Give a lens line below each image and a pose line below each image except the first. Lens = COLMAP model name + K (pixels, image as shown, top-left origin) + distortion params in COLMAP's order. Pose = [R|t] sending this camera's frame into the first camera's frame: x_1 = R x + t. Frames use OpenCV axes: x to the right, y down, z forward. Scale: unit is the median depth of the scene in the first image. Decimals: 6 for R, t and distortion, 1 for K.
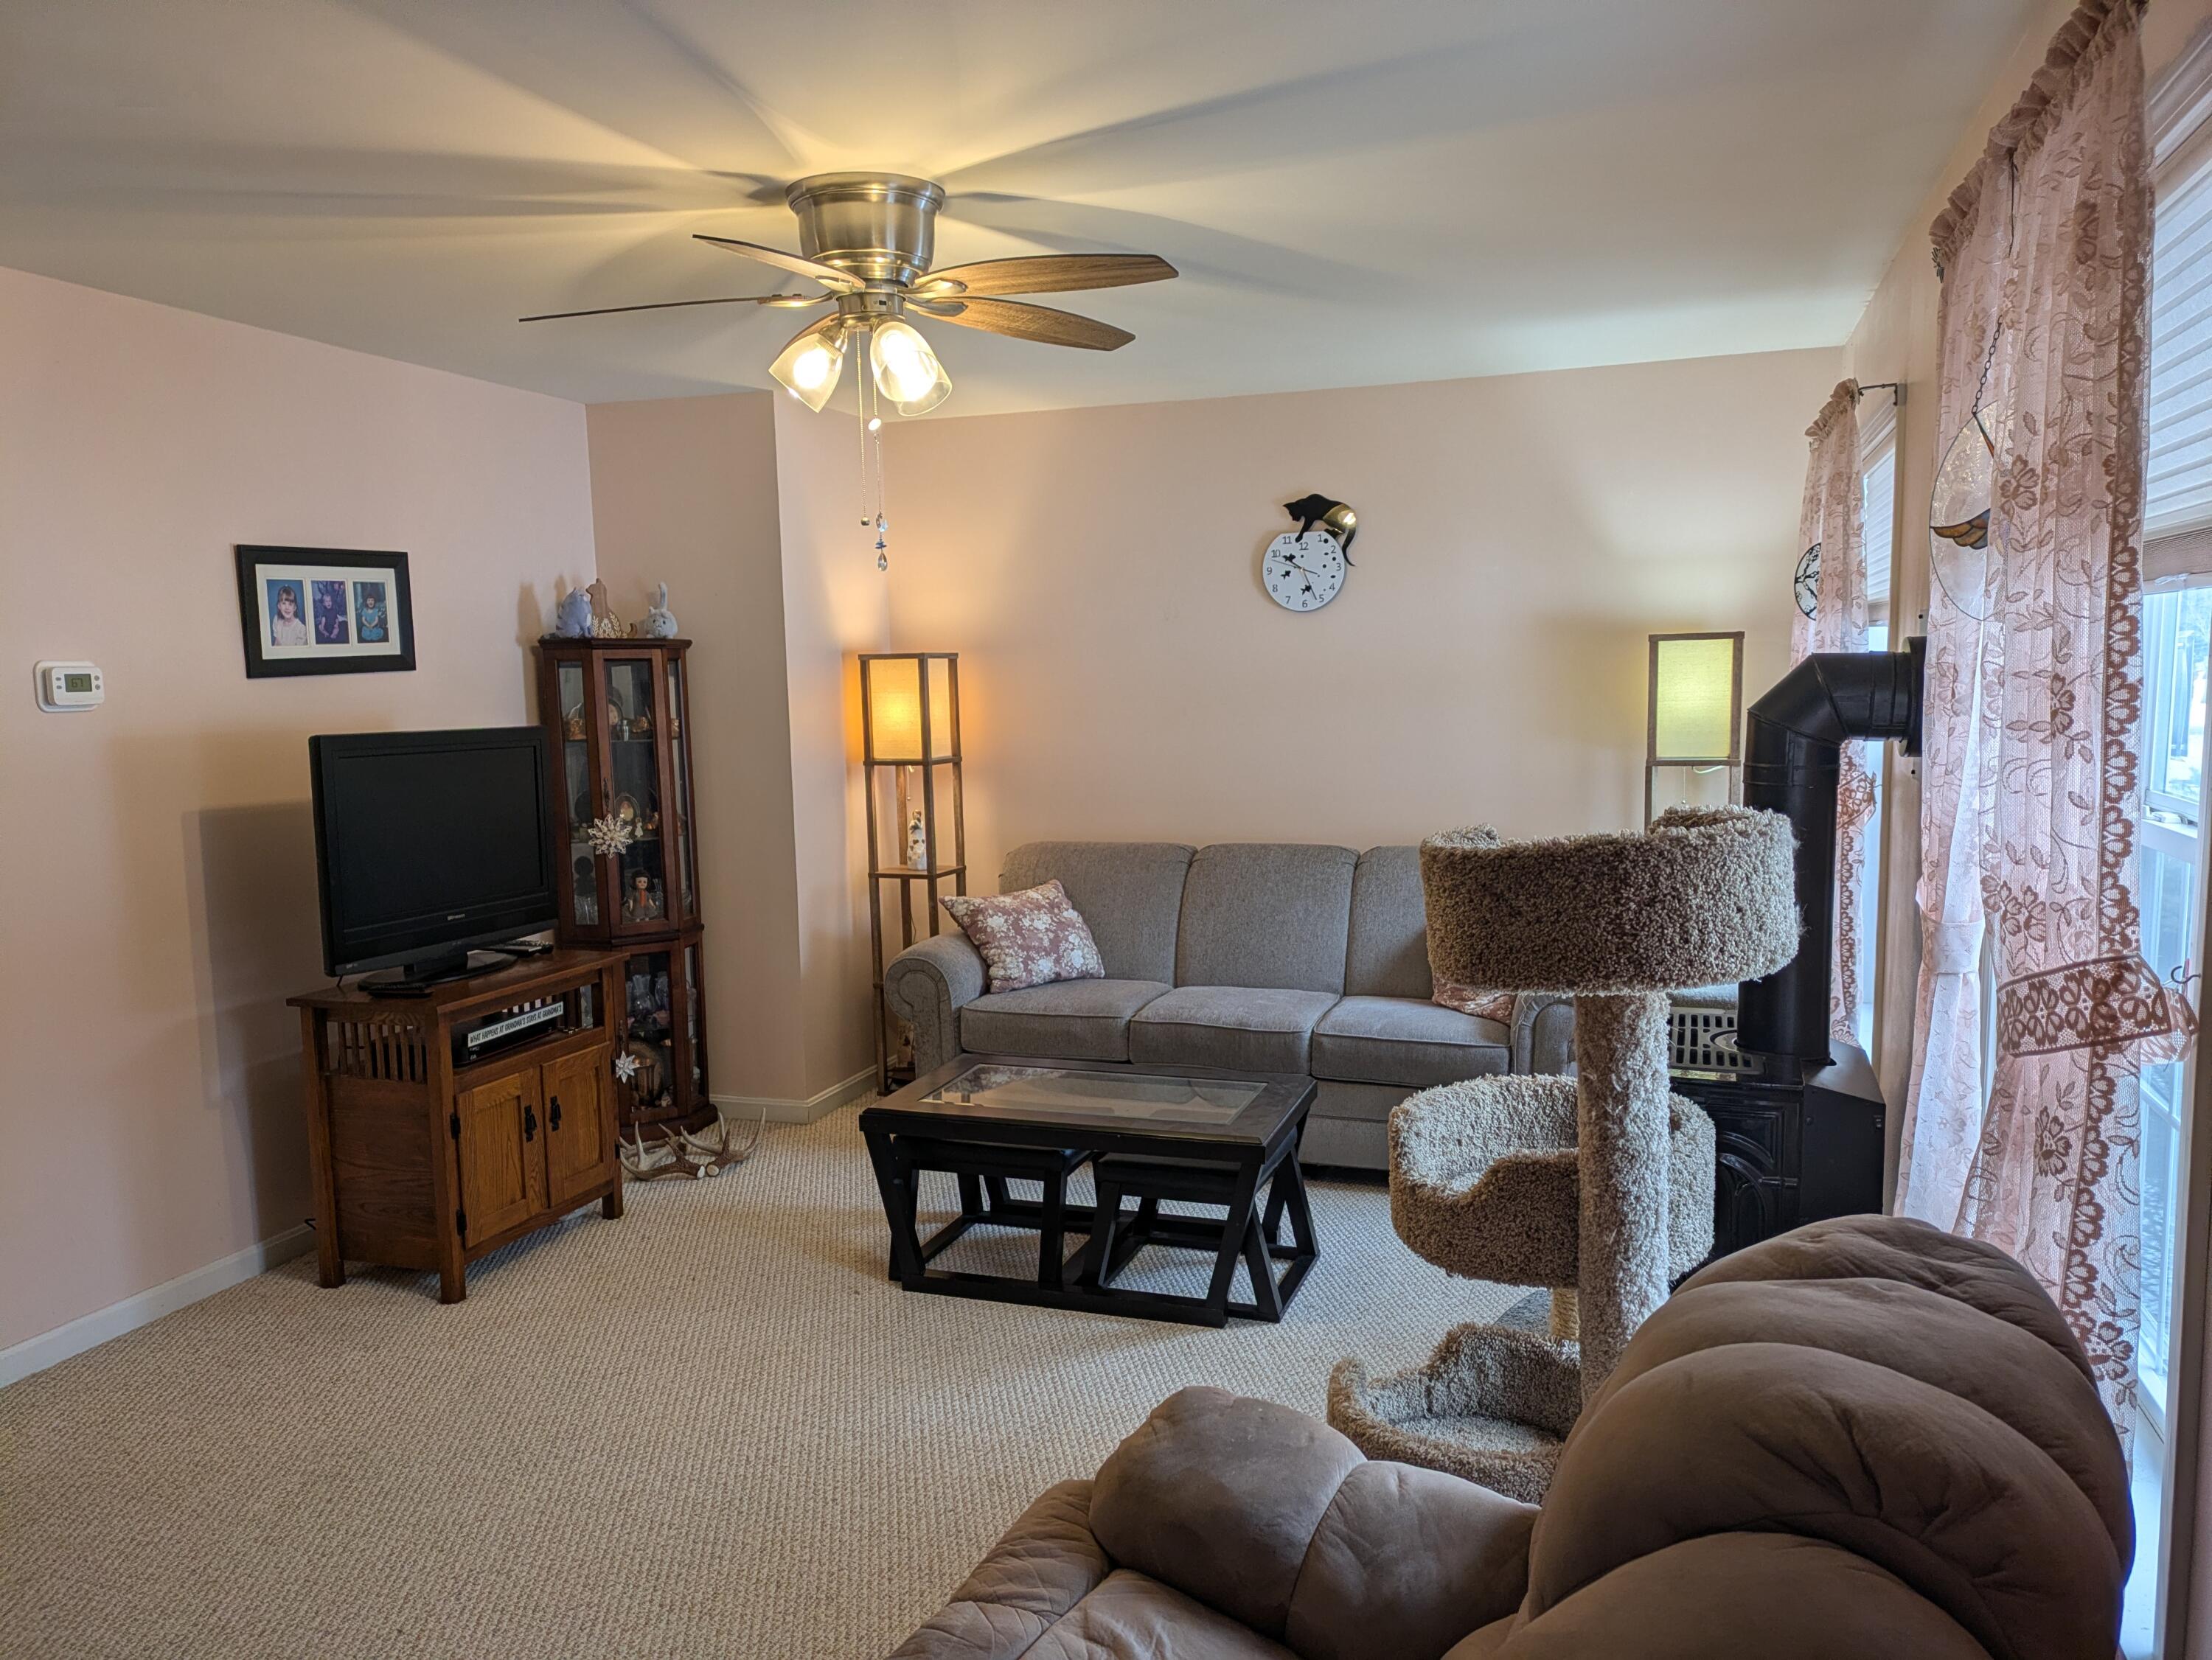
lens RADIAL K [[1611.2, 0, 1102.6], [0, 1611.2, 849.3], [0, 0, 1]] dist [0.060655, -0.068002]
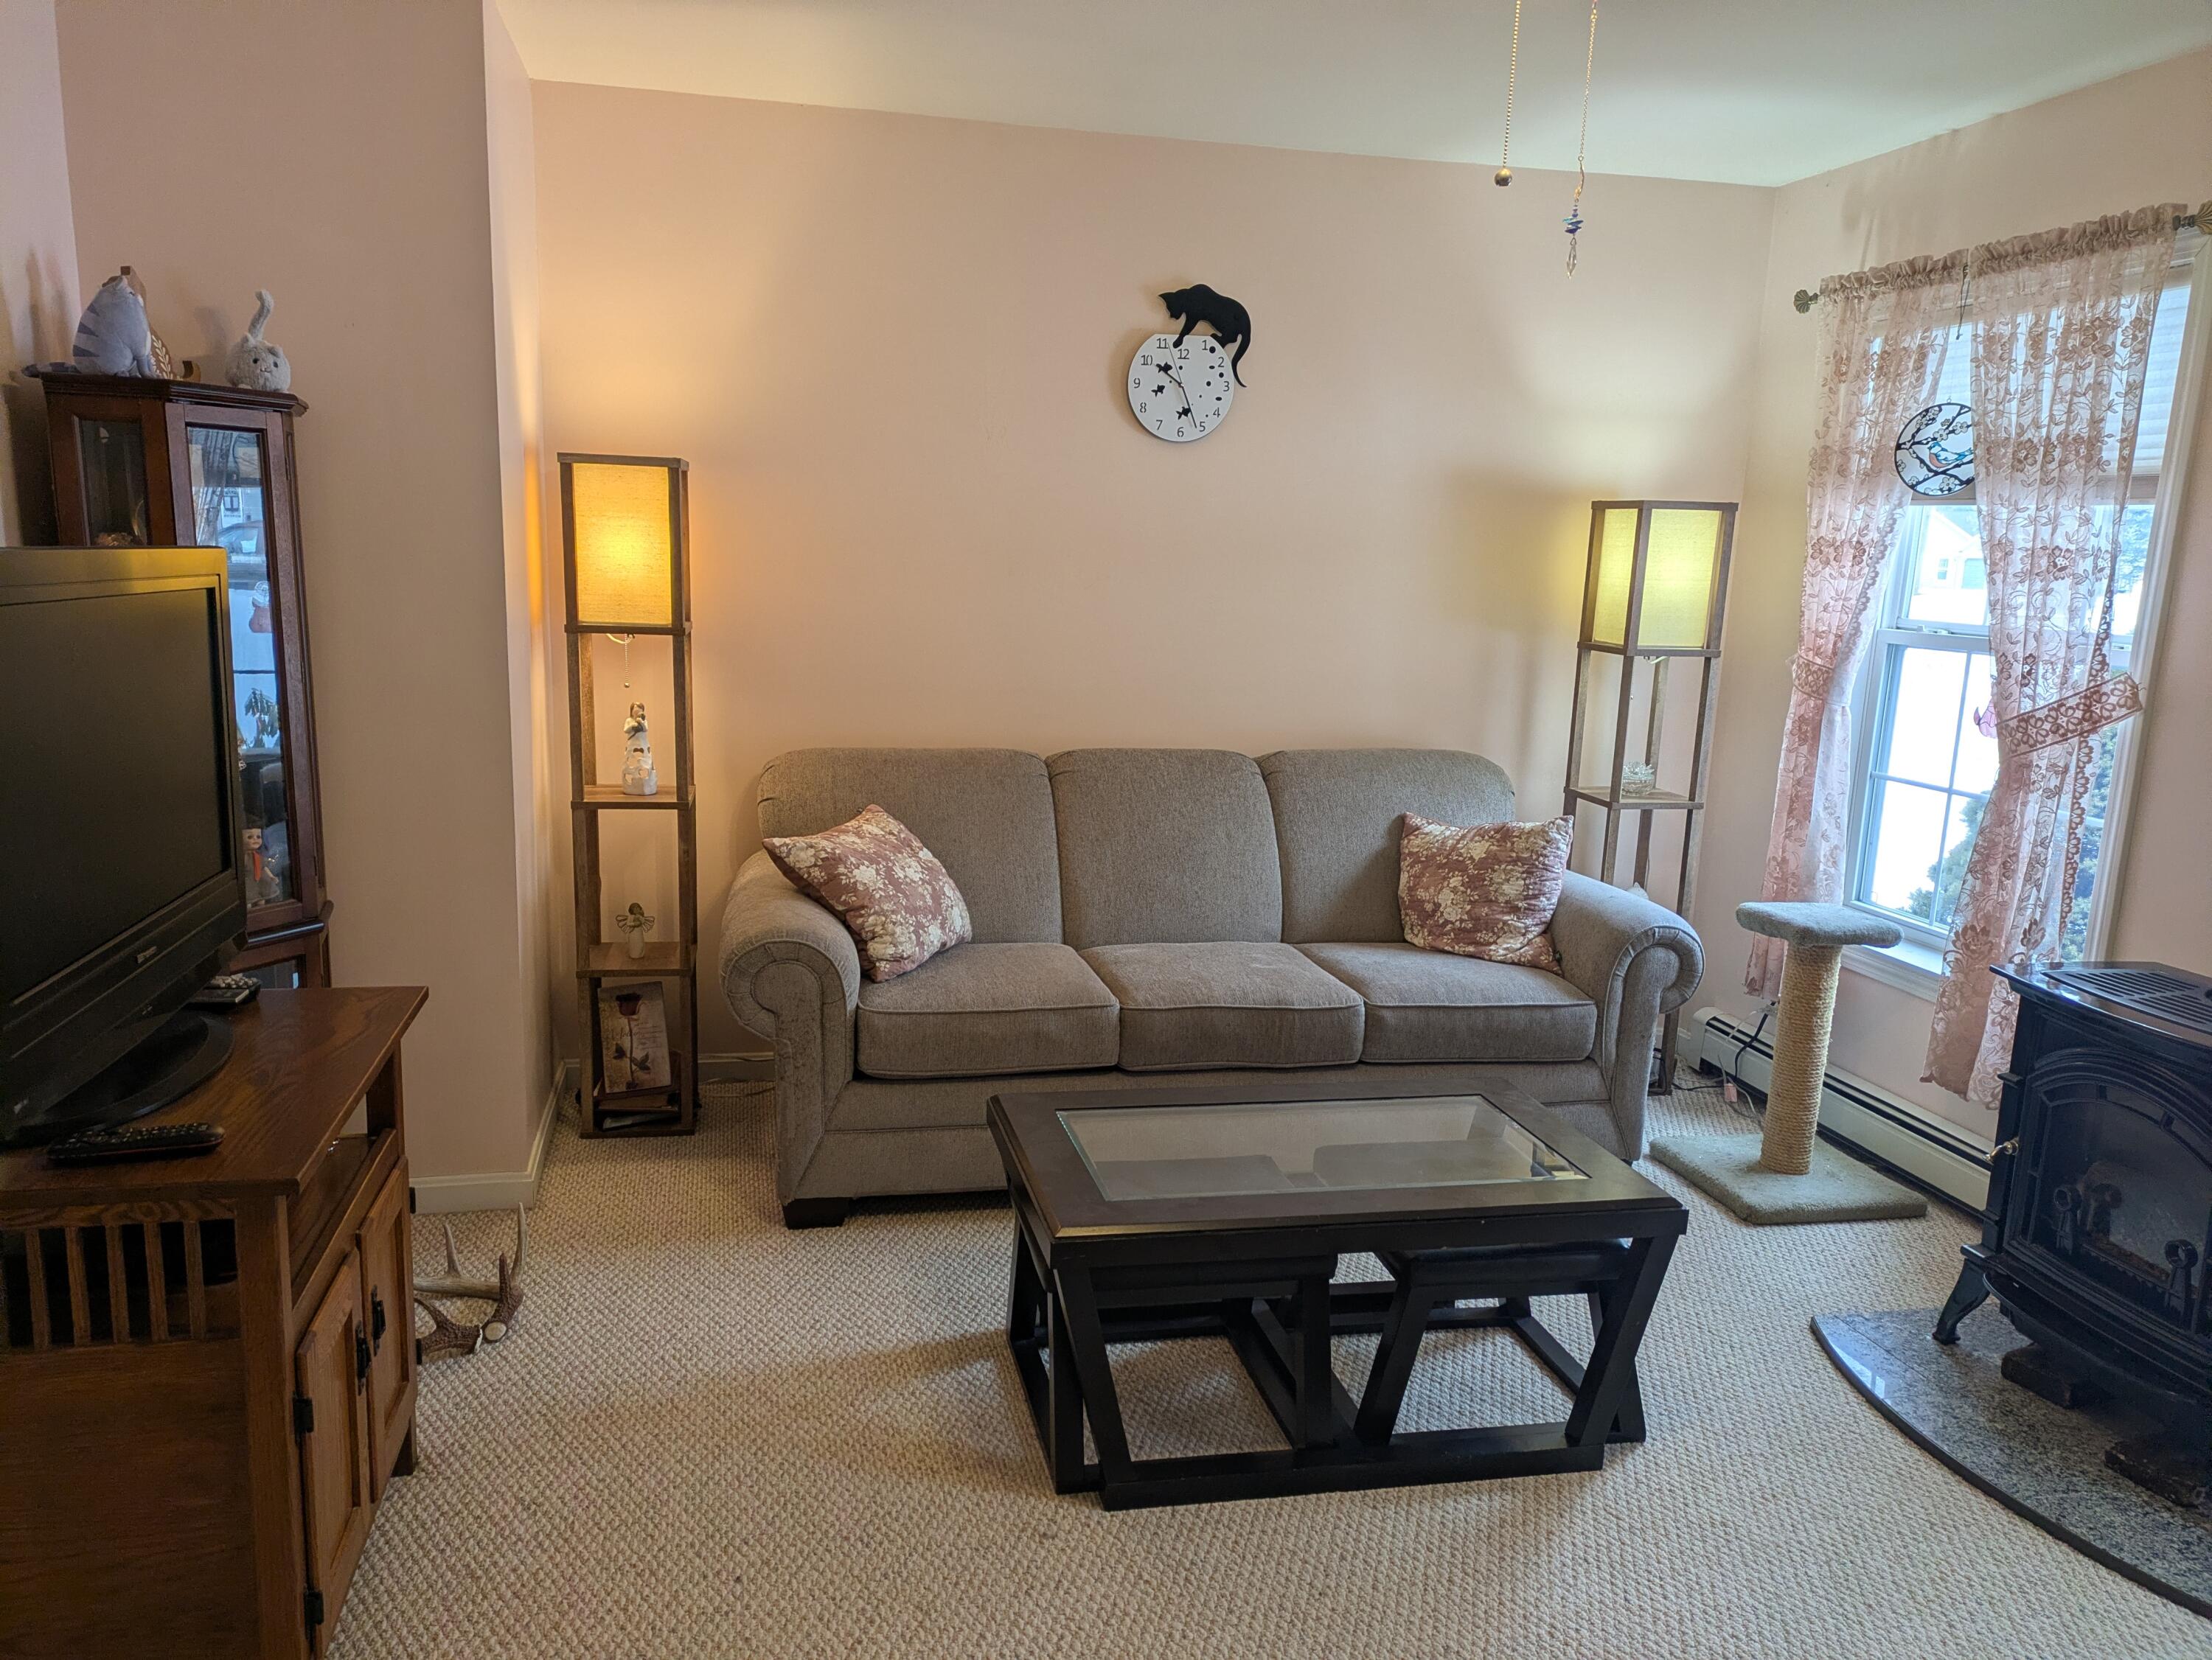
lens RADIAL K [[1611.2, 0, 1102.6], [0, 1611.2, 849.3], [0, 0, 1]] dist [0.060655, -0.068002]
pose [[0.859525, -0.047630, 0.508869, -0.320913], [0.005610, 0.996467, 0.083793, -0.021197], [-0.511063, -0.069168, 0.856756, 0.372004]]
